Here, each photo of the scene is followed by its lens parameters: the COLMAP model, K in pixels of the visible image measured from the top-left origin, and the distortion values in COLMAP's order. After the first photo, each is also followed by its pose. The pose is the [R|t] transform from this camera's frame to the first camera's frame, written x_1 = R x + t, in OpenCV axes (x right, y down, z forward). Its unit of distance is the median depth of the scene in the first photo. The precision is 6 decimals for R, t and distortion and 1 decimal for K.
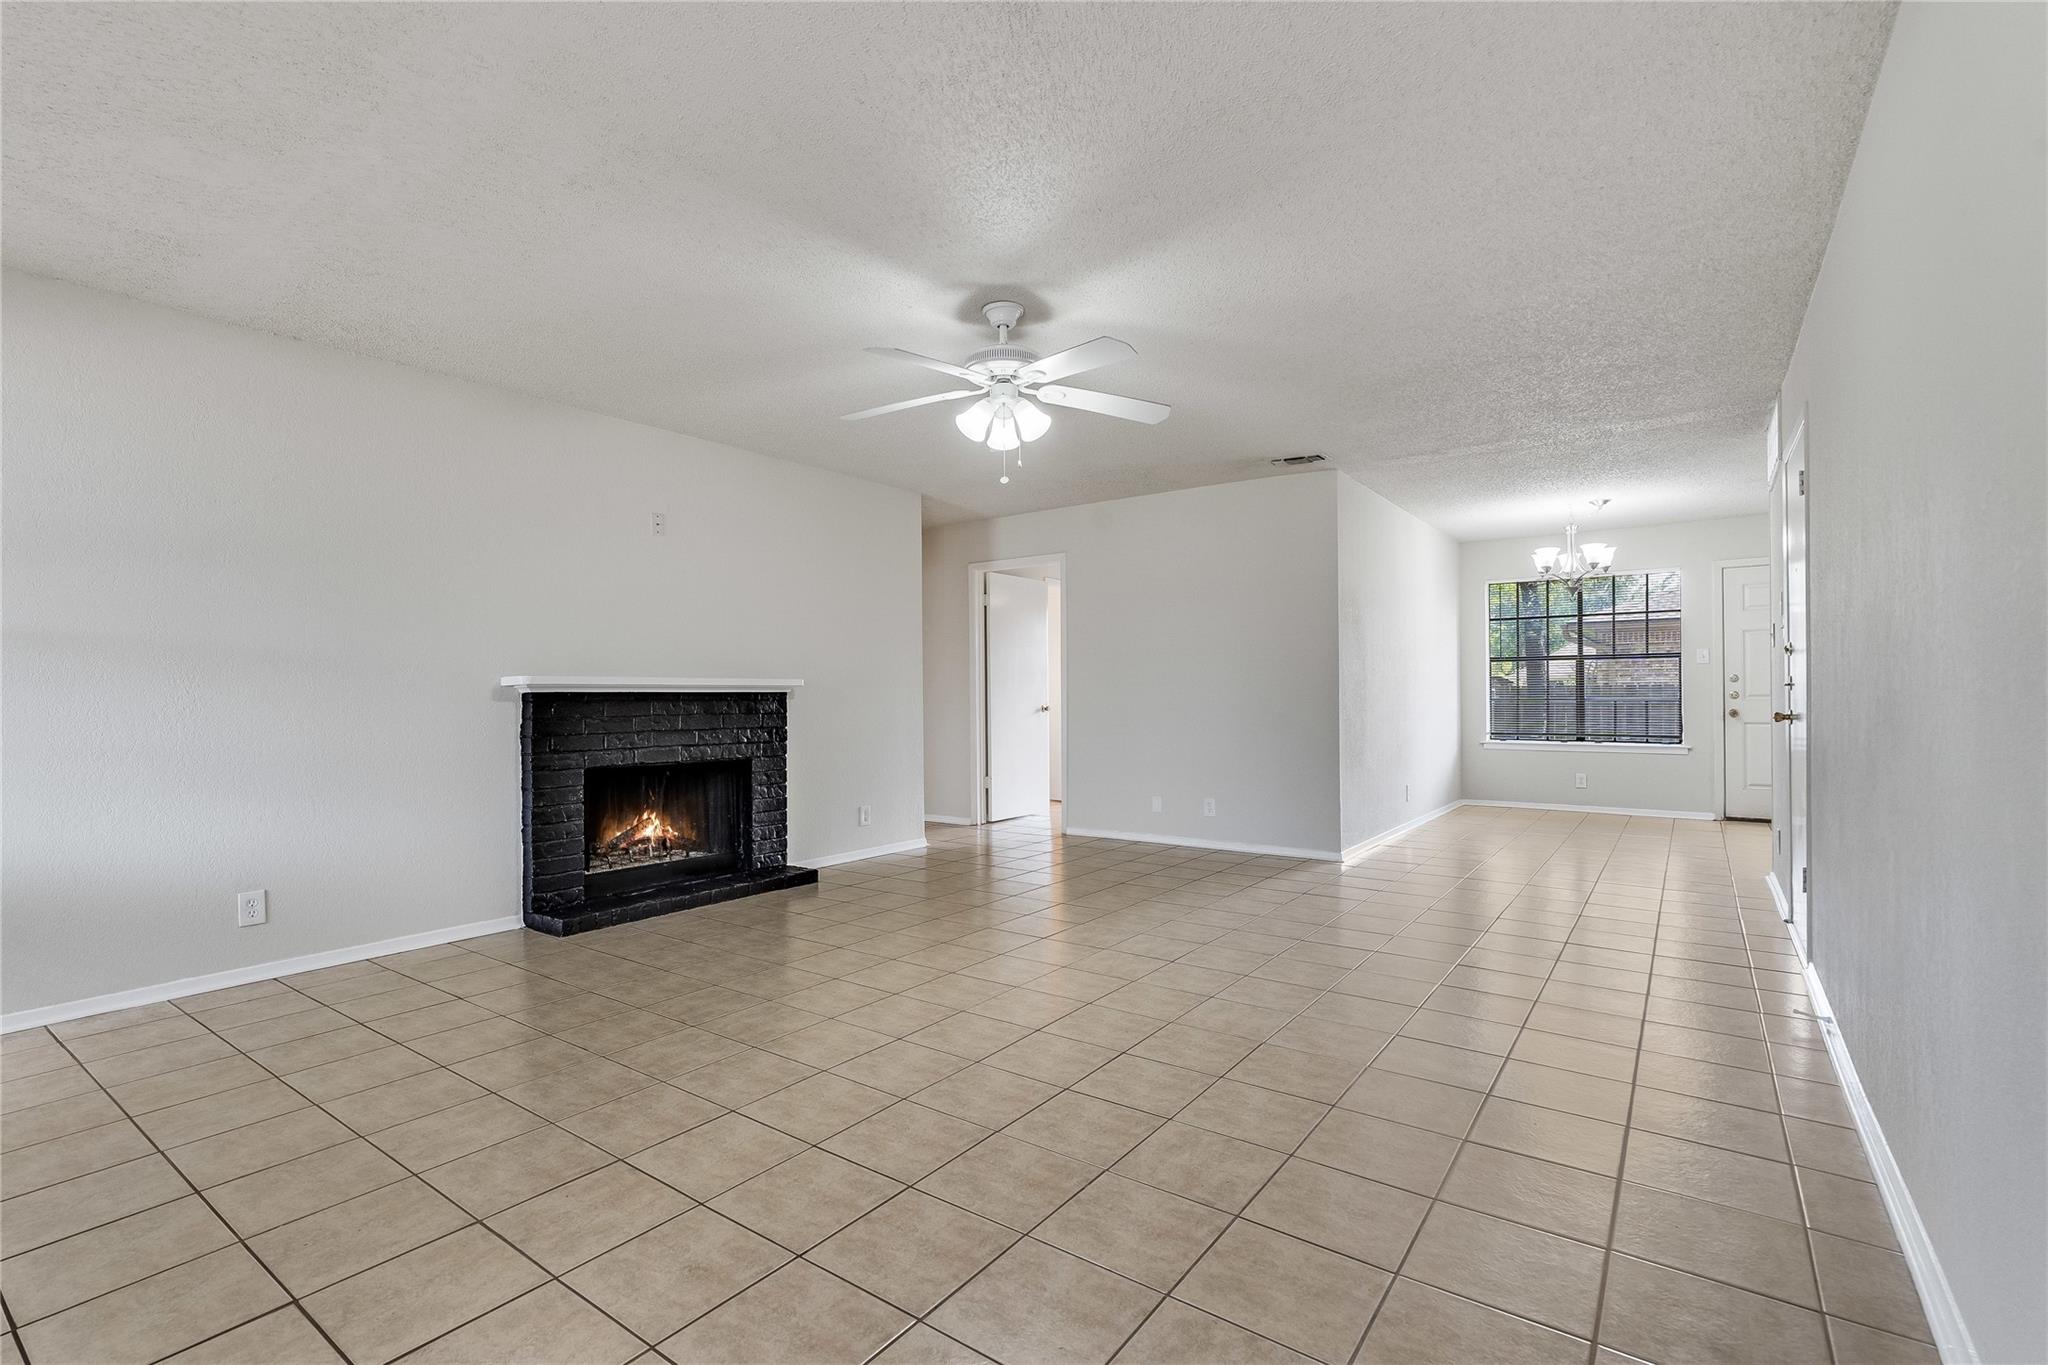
lens RADIAL K [[929.2, 0, 1000.3], [0, 929.2, 694.4], [0, 0, 1]] dist [-0.009272, 0.003700]
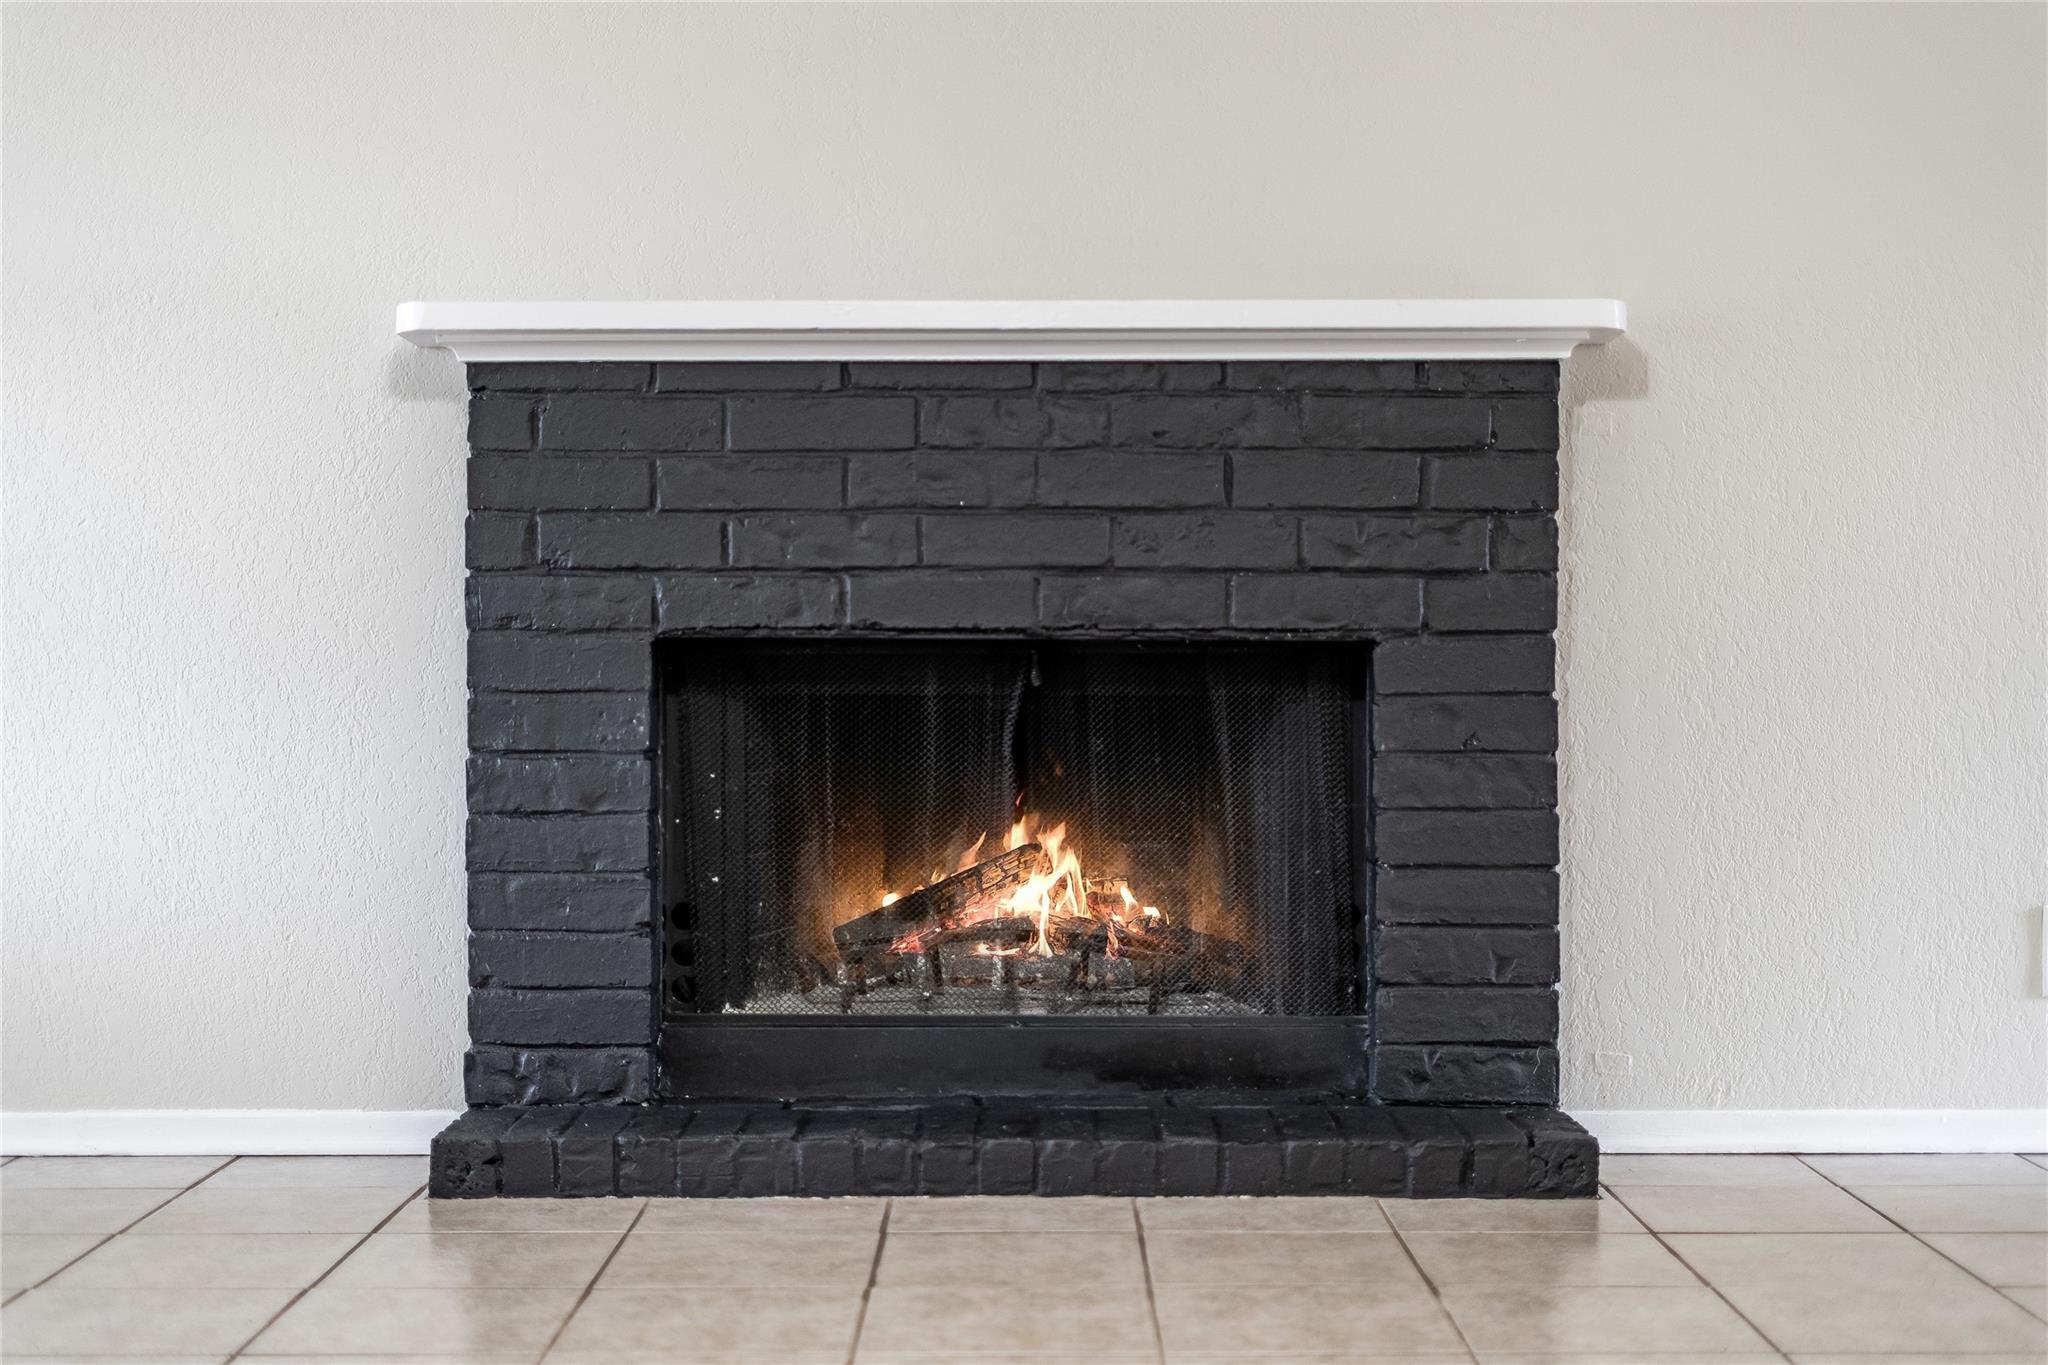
lens RADIAL K [[2971.6, 0, 1015.4], [0, 2971.6, 672.6], [0, 0, 1]] dist [-0.011480, 0.000000]
pose [[0.601021, 0.021725, -0.798938, 0.232784], [-0.003184, 0.999688, 0.024789, 0.047480], [0.799227, -0.012354, 0.600902, 0.376256]]
